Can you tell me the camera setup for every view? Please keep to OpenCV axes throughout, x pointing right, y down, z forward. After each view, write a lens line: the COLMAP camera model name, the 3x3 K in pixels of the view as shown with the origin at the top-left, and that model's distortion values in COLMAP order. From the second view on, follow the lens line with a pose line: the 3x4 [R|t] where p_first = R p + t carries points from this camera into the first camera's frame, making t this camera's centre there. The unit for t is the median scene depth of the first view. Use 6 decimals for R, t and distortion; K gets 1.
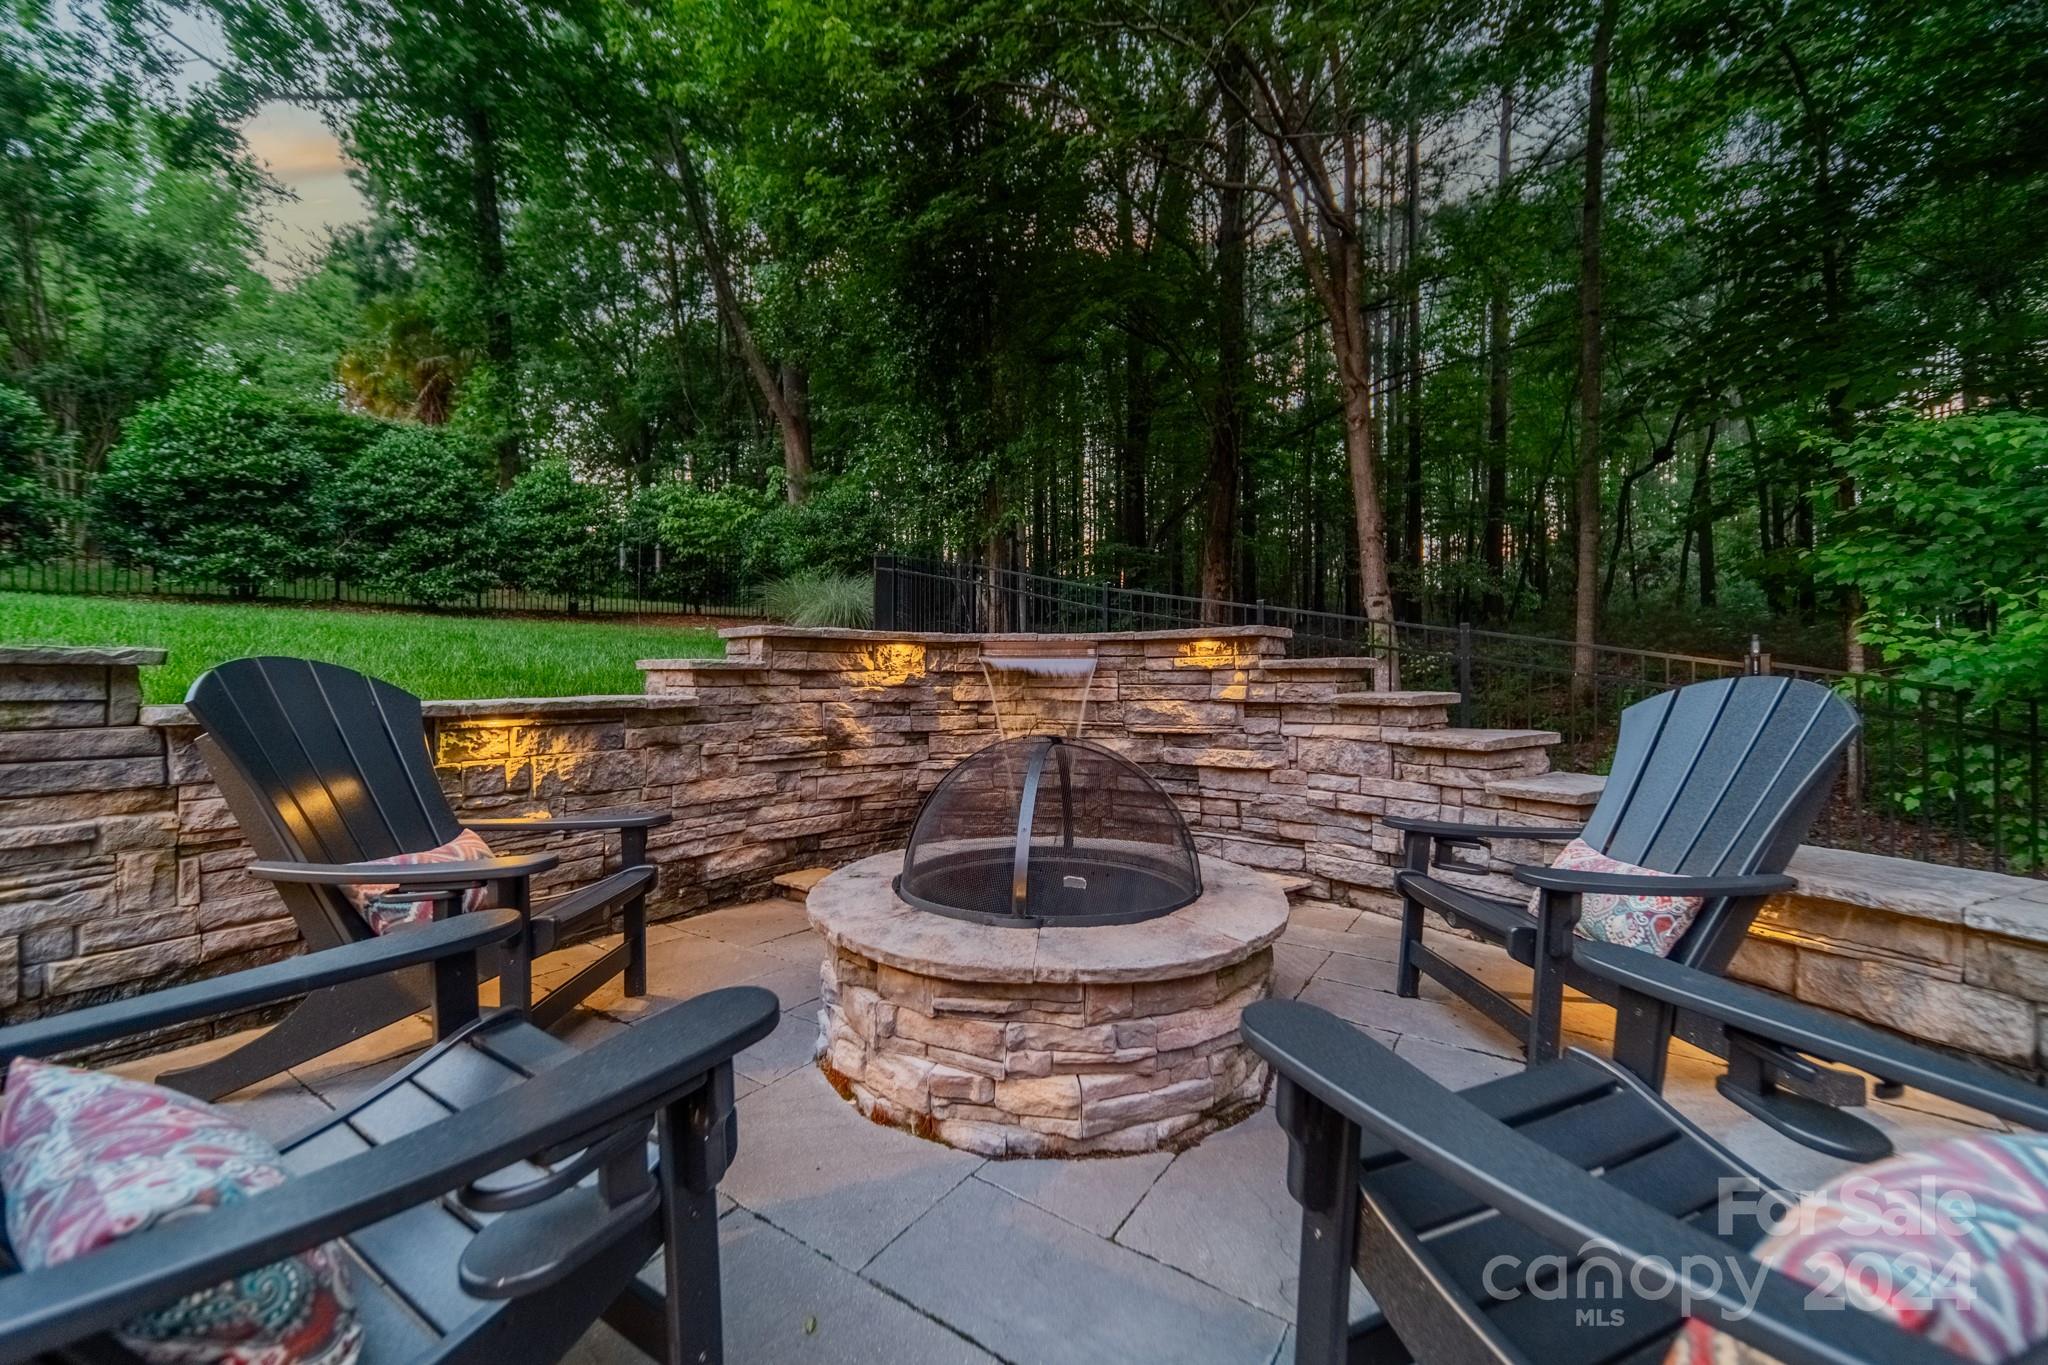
lens RADIAL K [[731.4, 0, 1024.0], [0, 731.4, 682.5], [0, 0, 1]] dist [-0.000115, 0.000092]
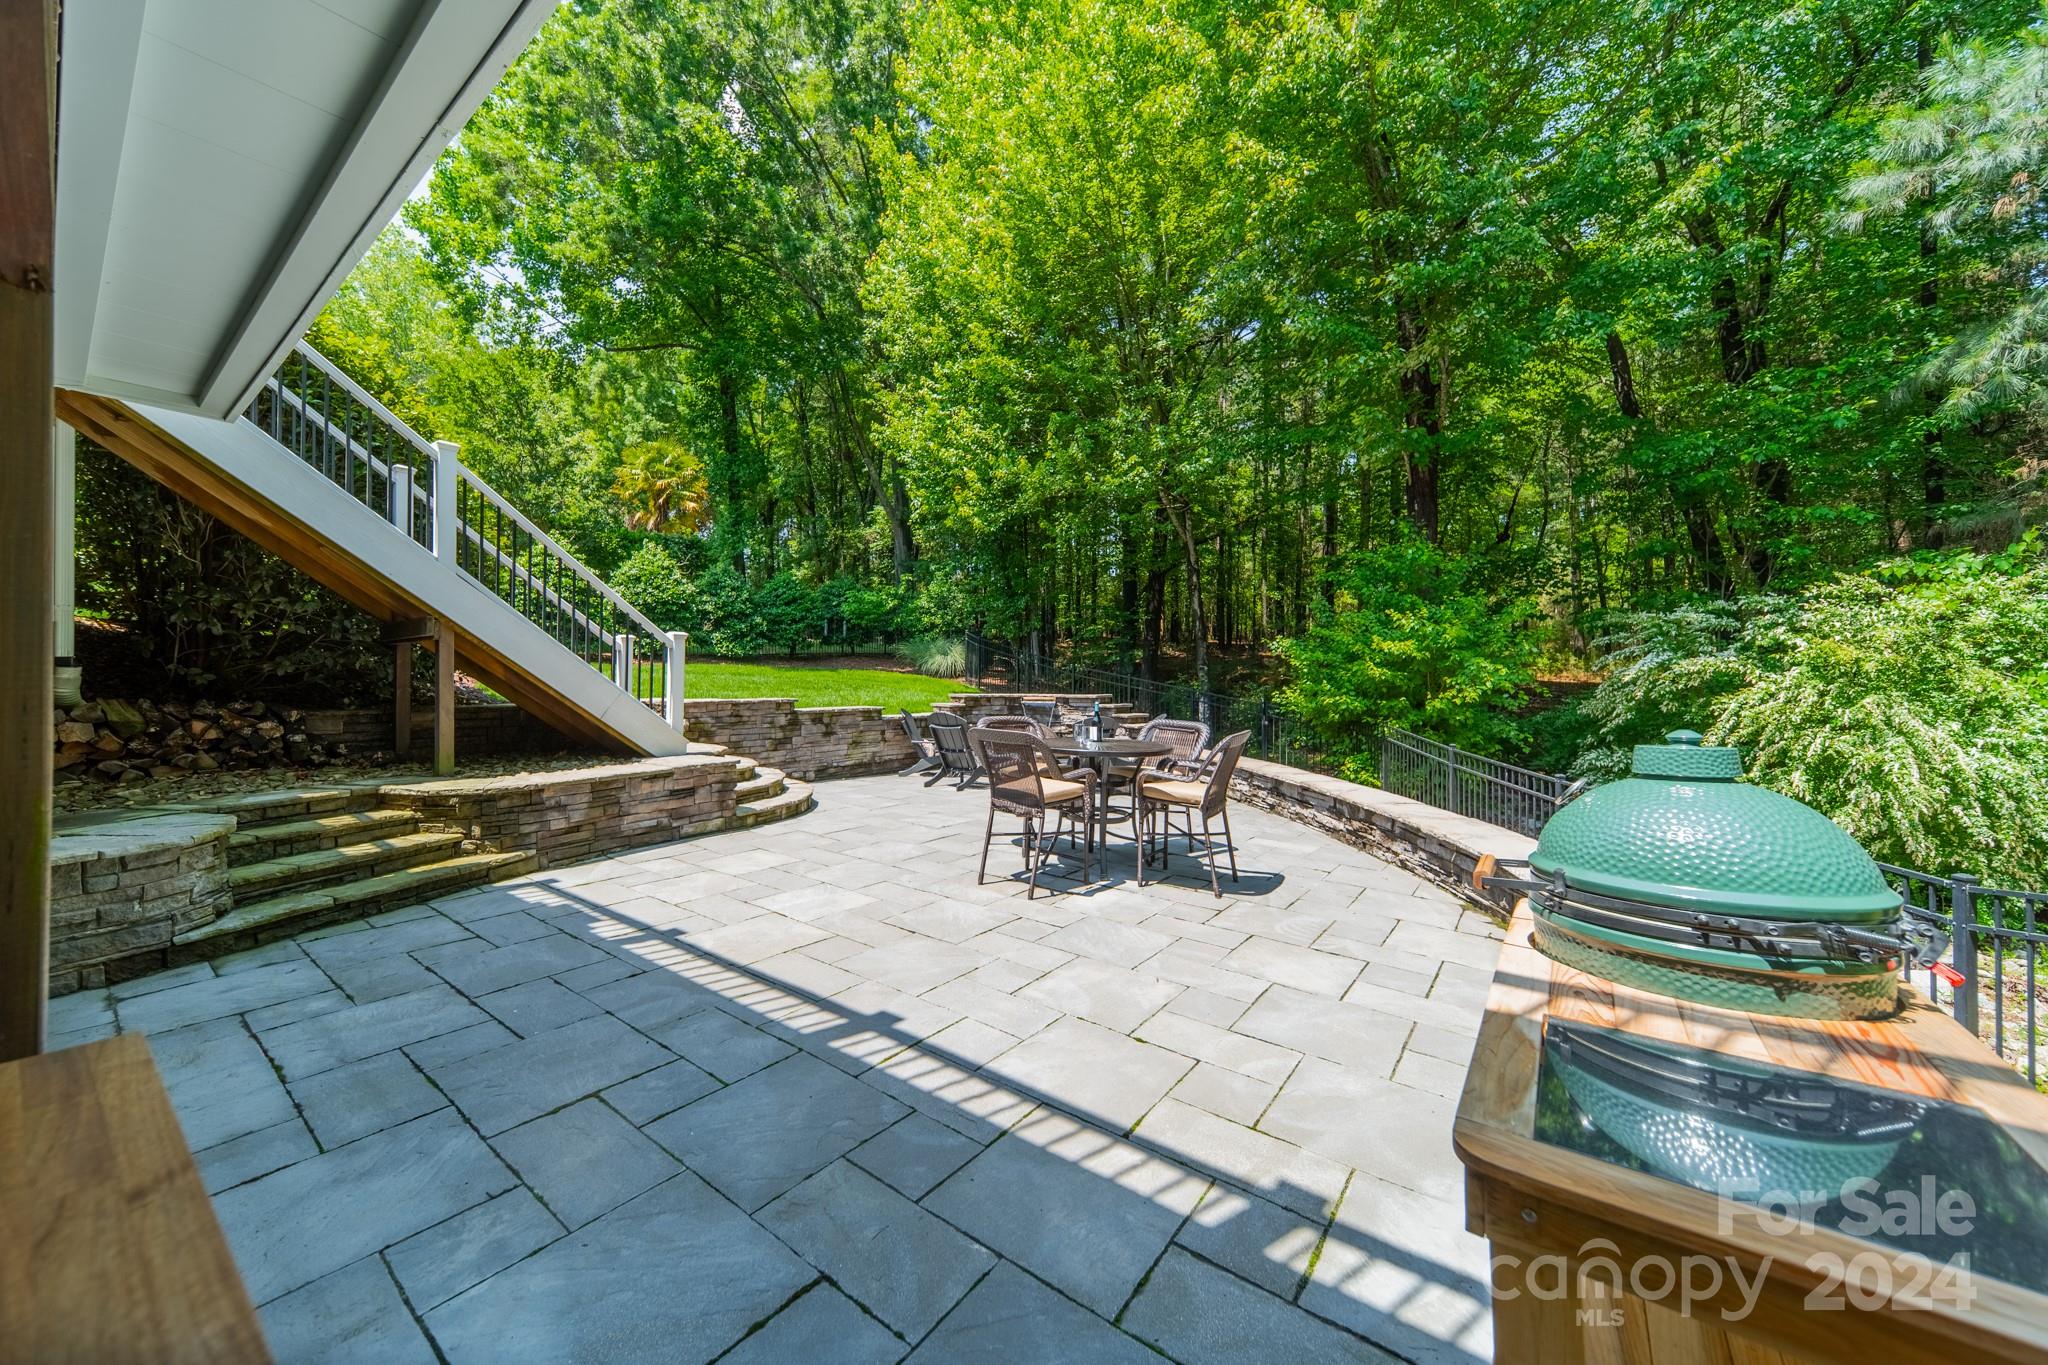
lens RADIAL K [[731.4, 0, 1024.0], [0, 731.4, 682.5], [0, 0, 1]] dist [-0.000115, 0.000092]
pose [[0.998618, 0.007459, -0.052025, 0.052446], [-0.007309, 0.999969, 0.003089, -0.062069], [0.052046, -0.002705, 0.998641, -1.040385]]
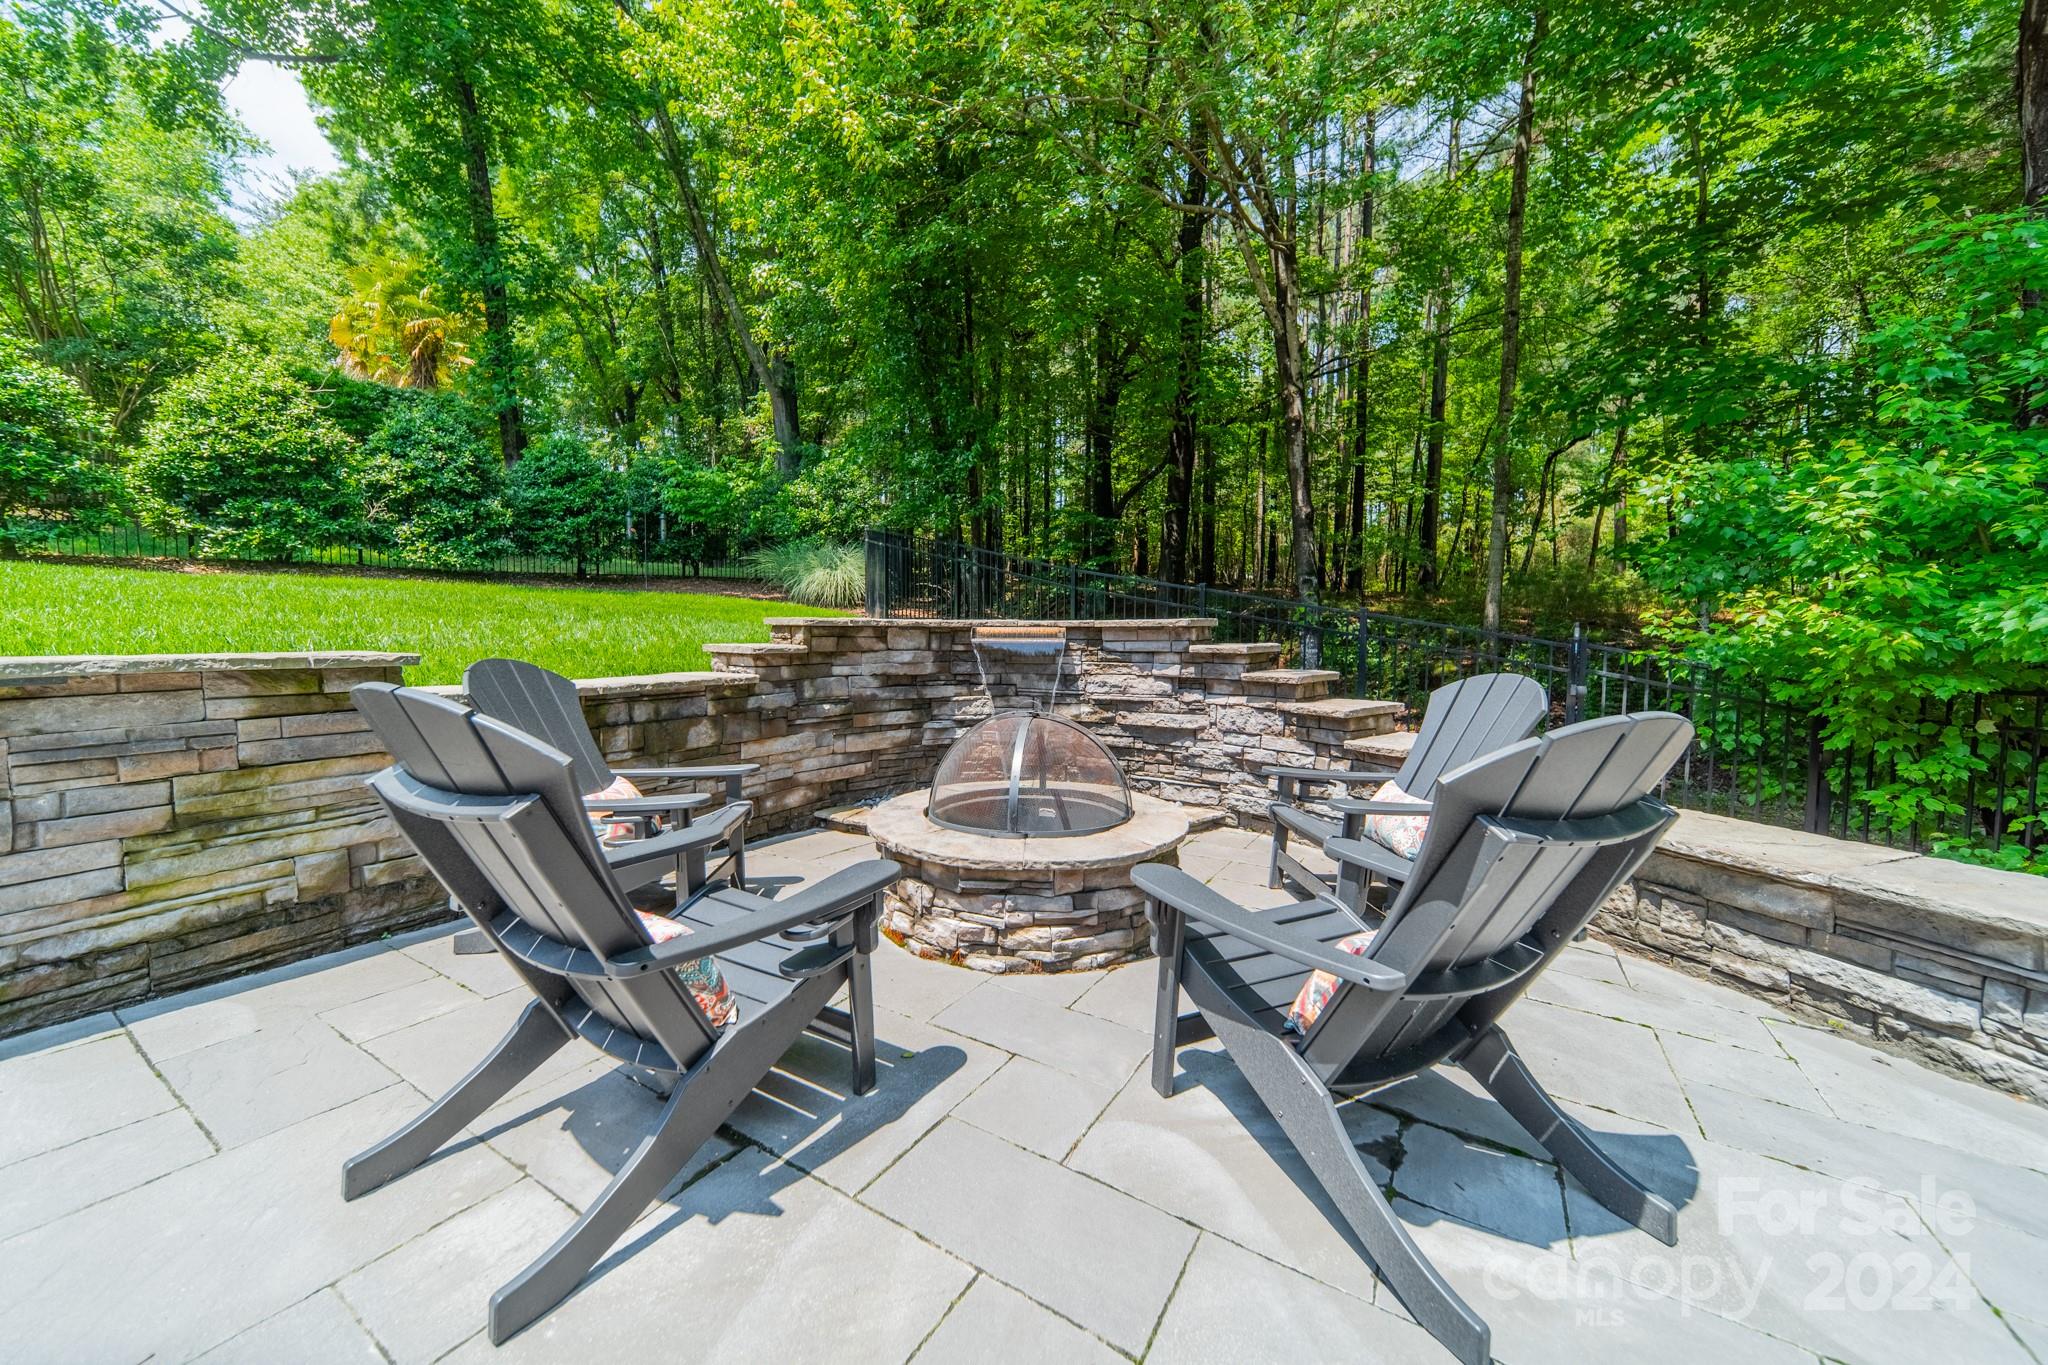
lens RADIAL K [[709.9, 0, 1029.2], [0, 709.9, 682.0], [0, 0, 1]] dist [0.000645, 0.000009]
pose [[0.998922, 0.001860, 0.046384, -0.010091], [-0.005079, 0.997577, 0.069387, -0.024750], [-0.046142, -0.069548, 0.996511, -0.116054]]
